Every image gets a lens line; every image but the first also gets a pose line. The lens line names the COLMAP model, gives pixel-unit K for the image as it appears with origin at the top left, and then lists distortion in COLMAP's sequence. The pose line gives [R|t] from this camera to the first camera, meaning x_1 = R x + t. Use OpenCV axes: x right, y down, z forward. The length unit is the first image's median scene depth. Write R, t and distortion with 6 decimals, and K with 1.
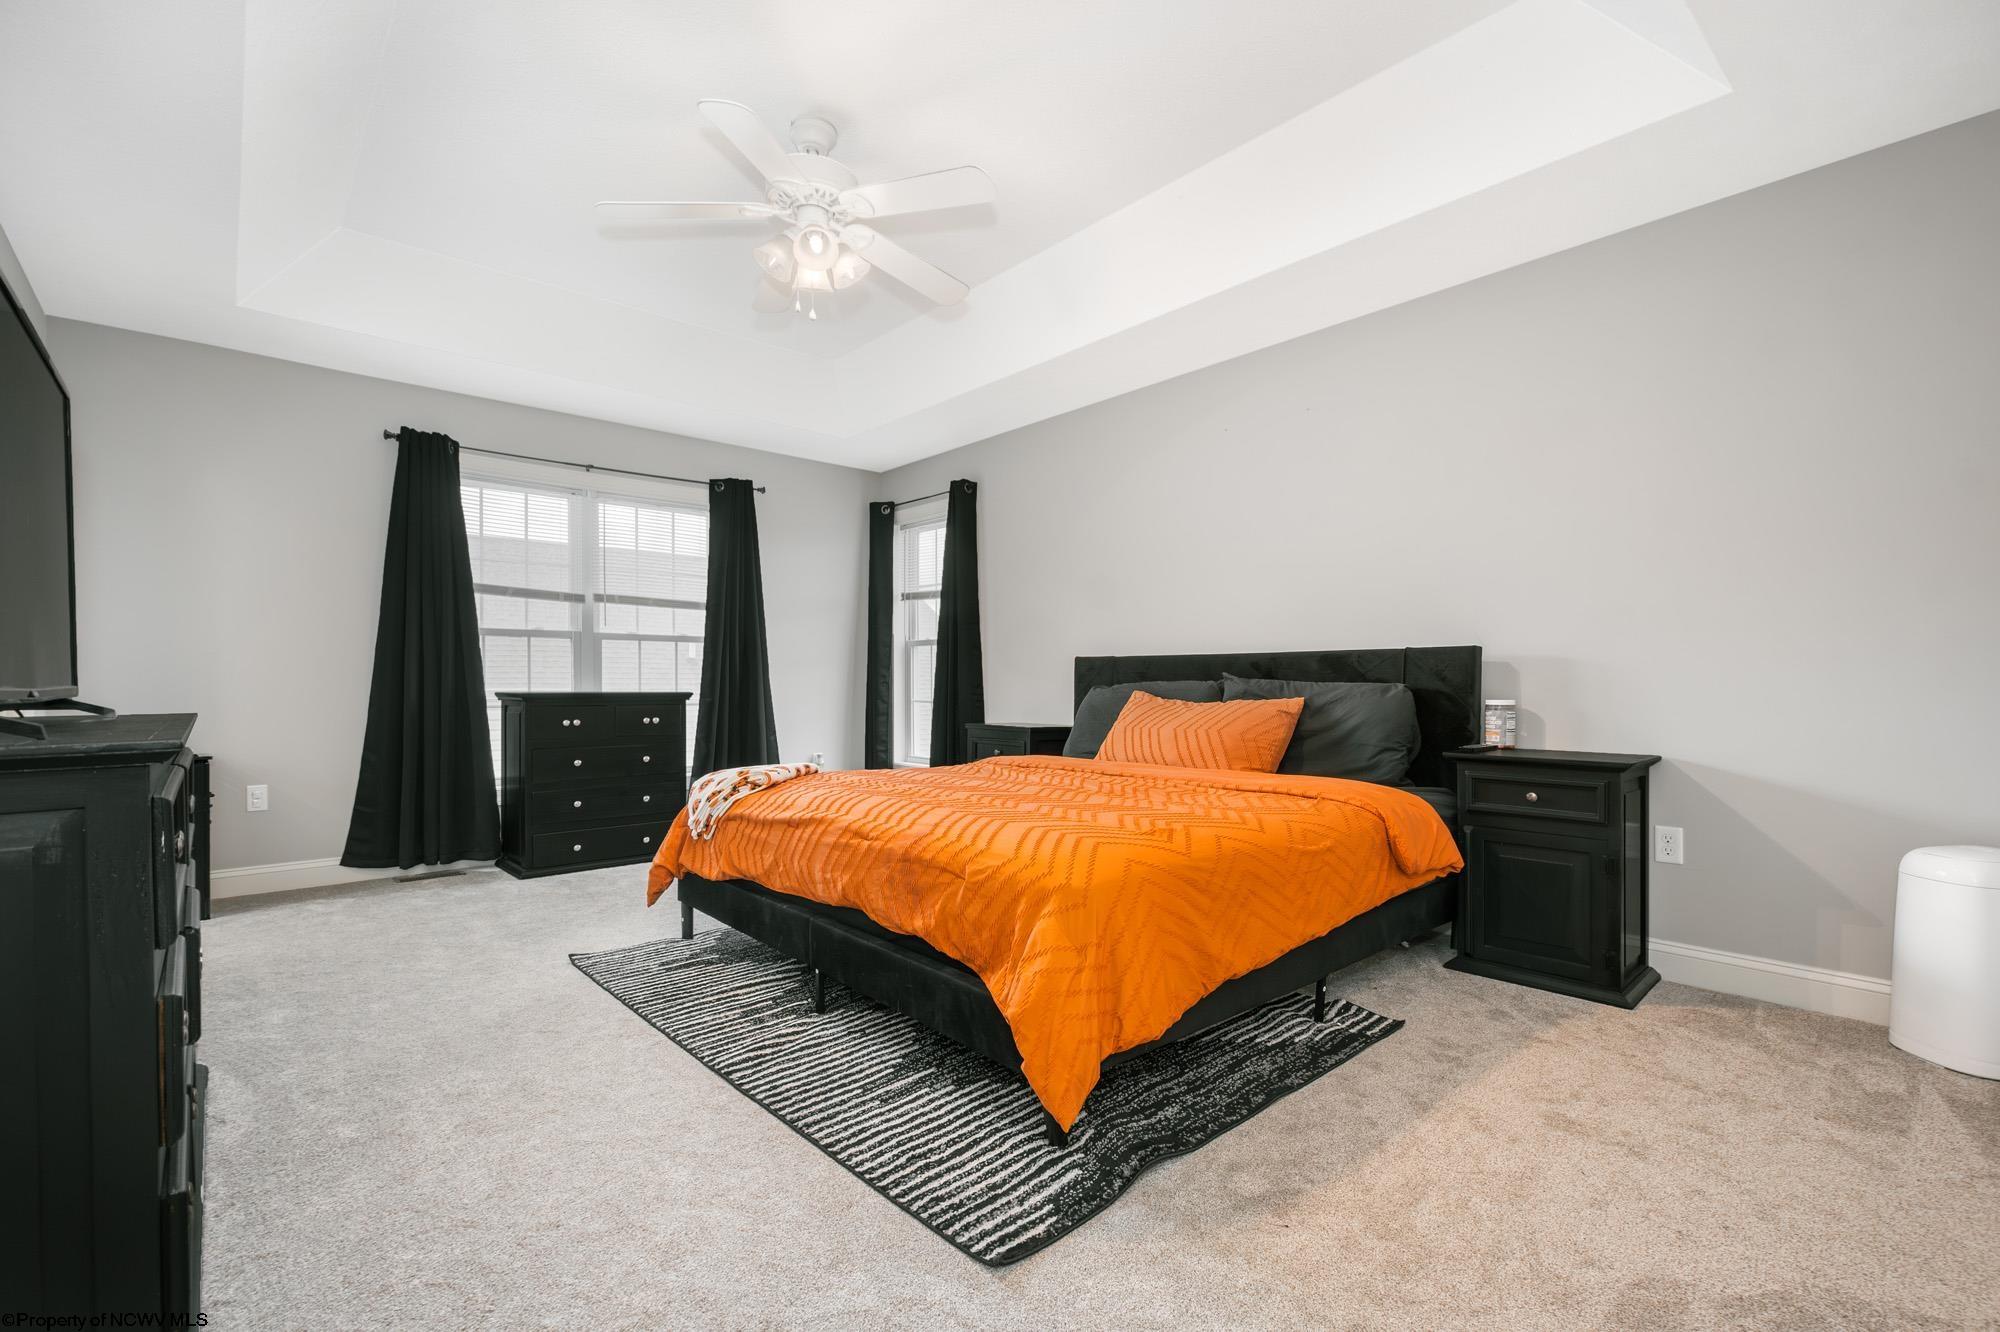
lens RADIAL K [[893.0, 0, 1002.9], [0, 893.0, 675.6], [0, 0, 1]] dist [0.011957, -0.002312]
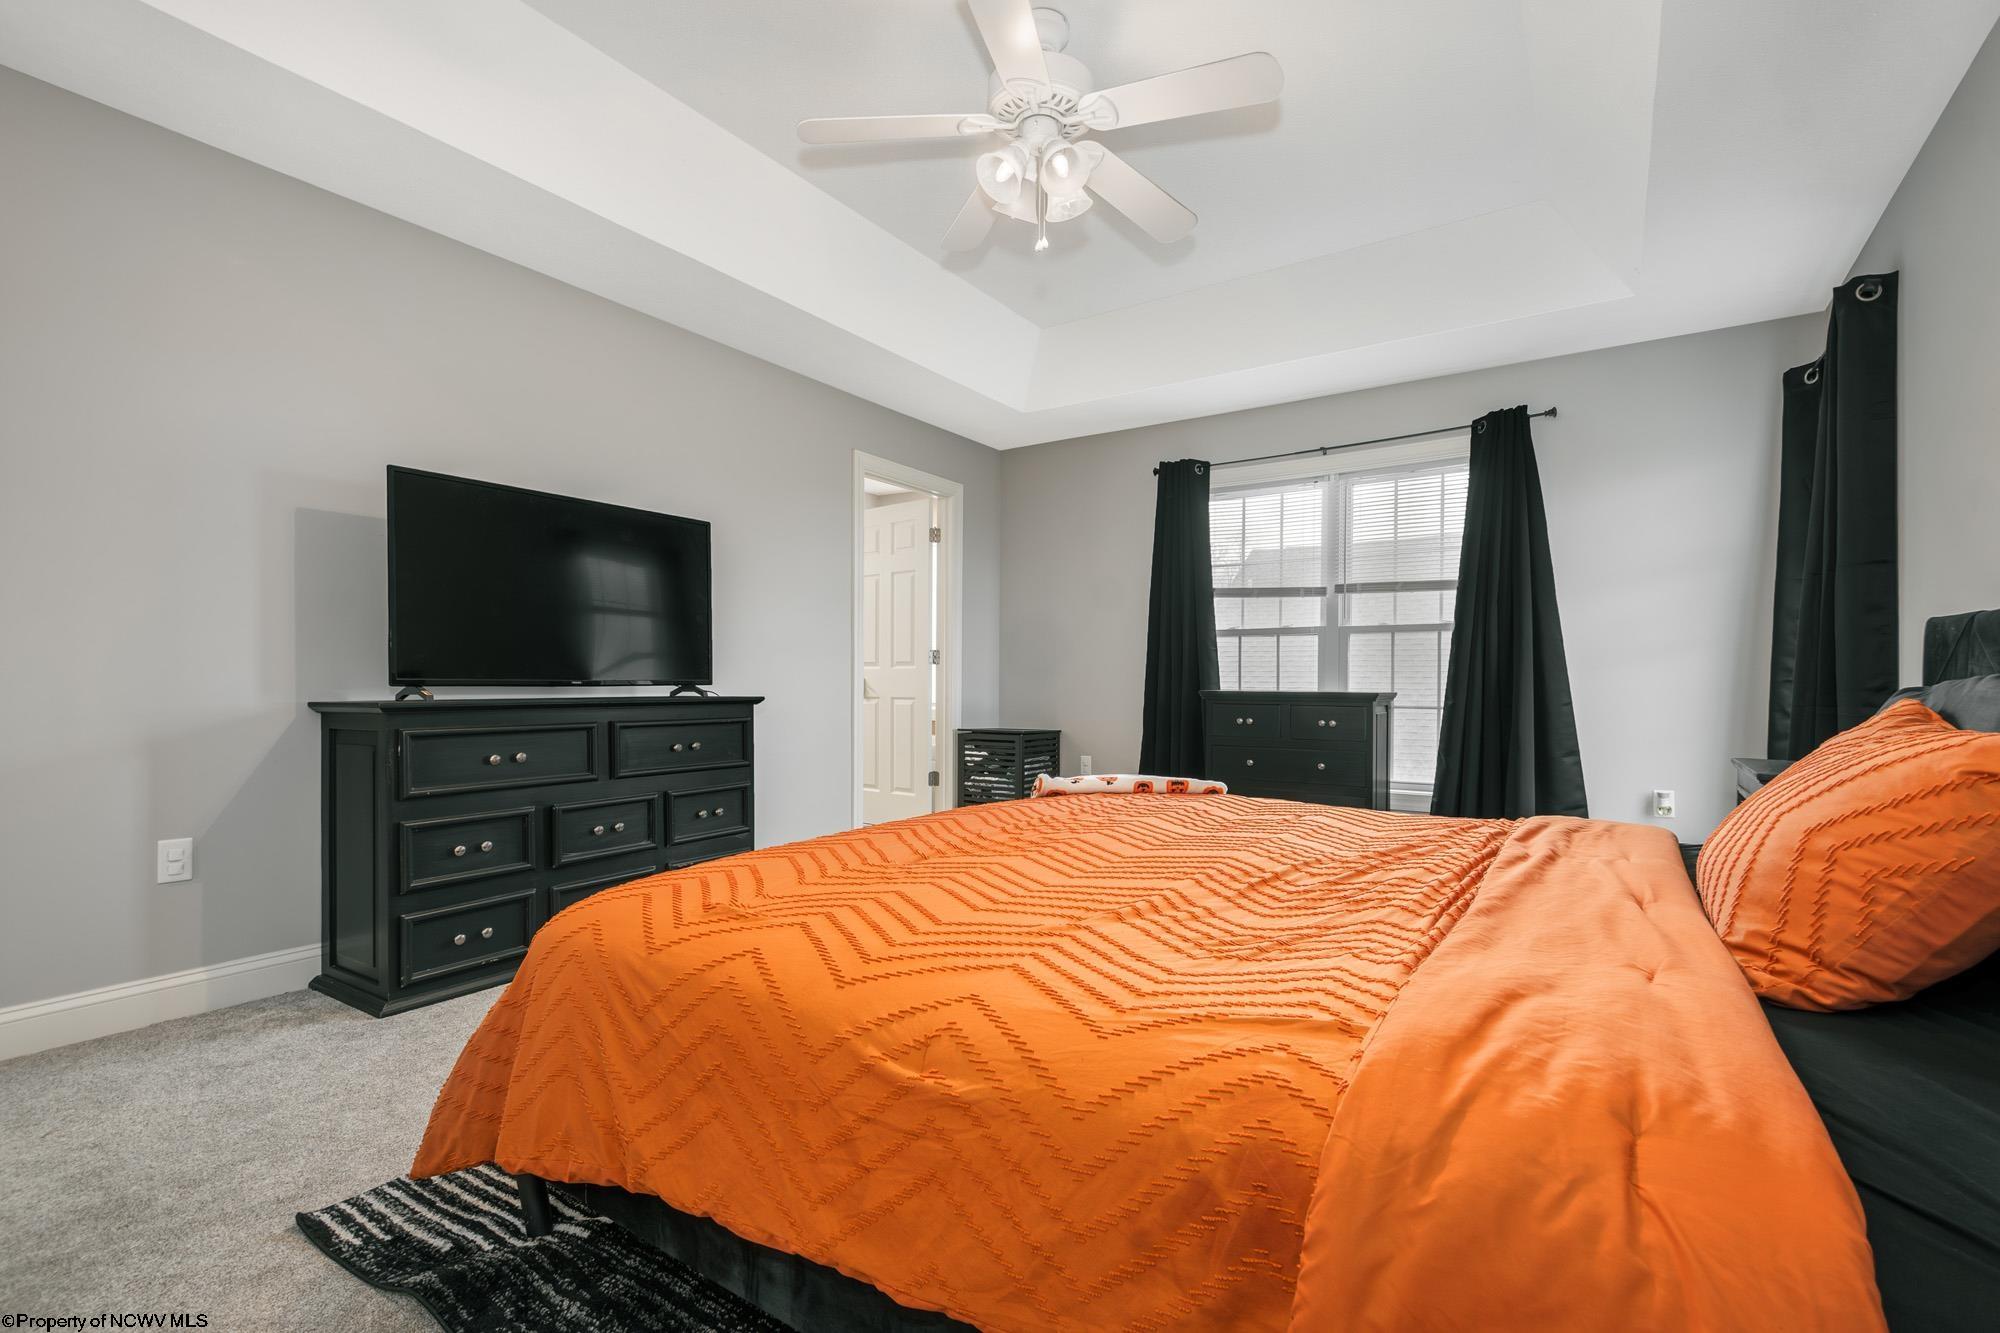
lens RADIAL K [[893.0, 0, 1009.3], [0, 893.0, 680.8], [0, 0, 1]] dist [0.011957, -0.002312]
pose [[0.246808, -0.000031, -0.969064, 0.355711], [0.001678, 0.999999, 0.000395, 0.006718], [0.969063, -0.001724, 0.246807, 0.447789]]
